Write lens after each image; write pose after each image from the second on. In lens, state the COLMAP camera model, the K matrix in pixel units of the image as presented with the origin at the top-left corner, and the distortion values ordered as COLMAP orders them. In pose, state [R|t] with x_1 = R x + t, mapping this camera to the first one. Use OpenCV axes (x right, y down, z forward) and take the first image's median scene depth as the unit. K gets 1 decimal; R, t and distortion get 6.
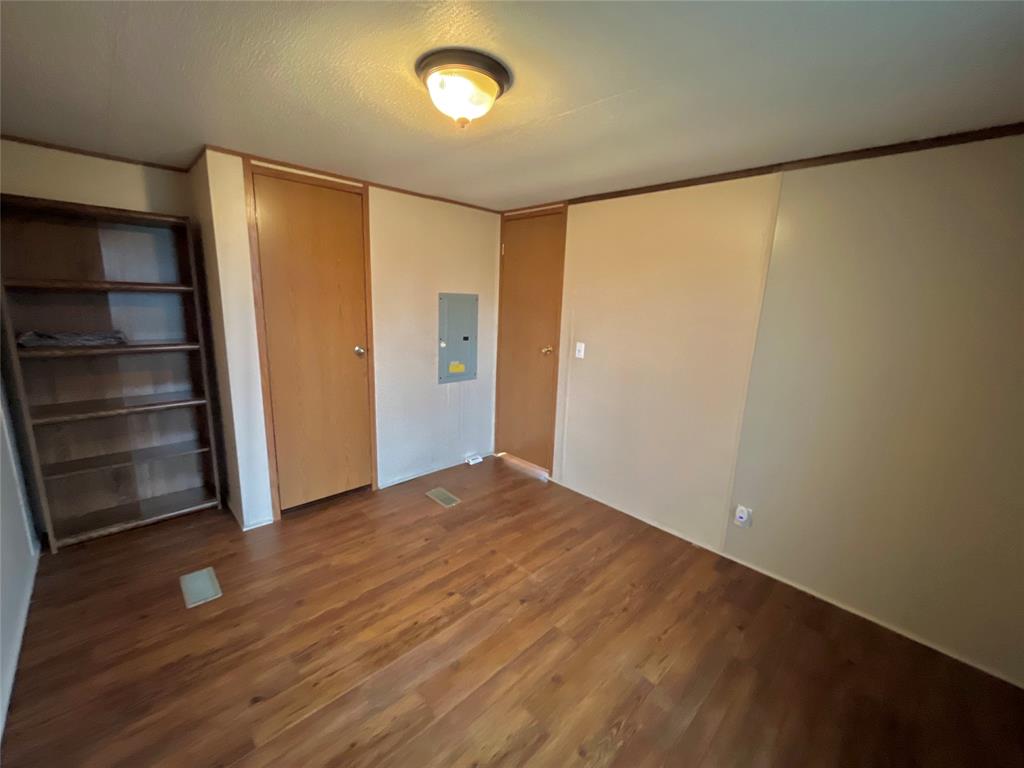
lens RADIAL K [[416.4, 0, 511.7], [0, 416.4, 382.8], [0, 0, 1]] dist [-0.003715, -0.000118]
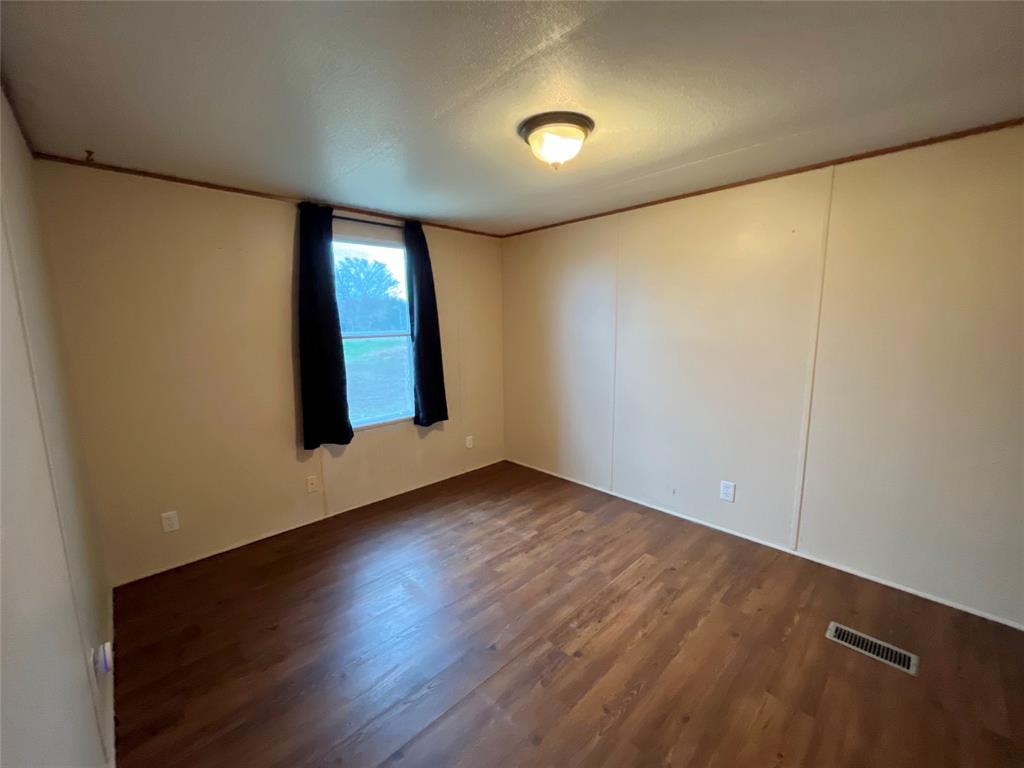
lens RADIAL K [[416.4, 0, 511.3], [0, 416.4, 382.8], [0, 0, 1]] dist [-0.003715, -0.000118]
pose [[-0.999788, -0.020305, -0.003404, 0.001827], [-0.020212, 0.936586, 0.349855, -0.319401], [-0.003916, 0.349850, -0.936798, 1.730700]]
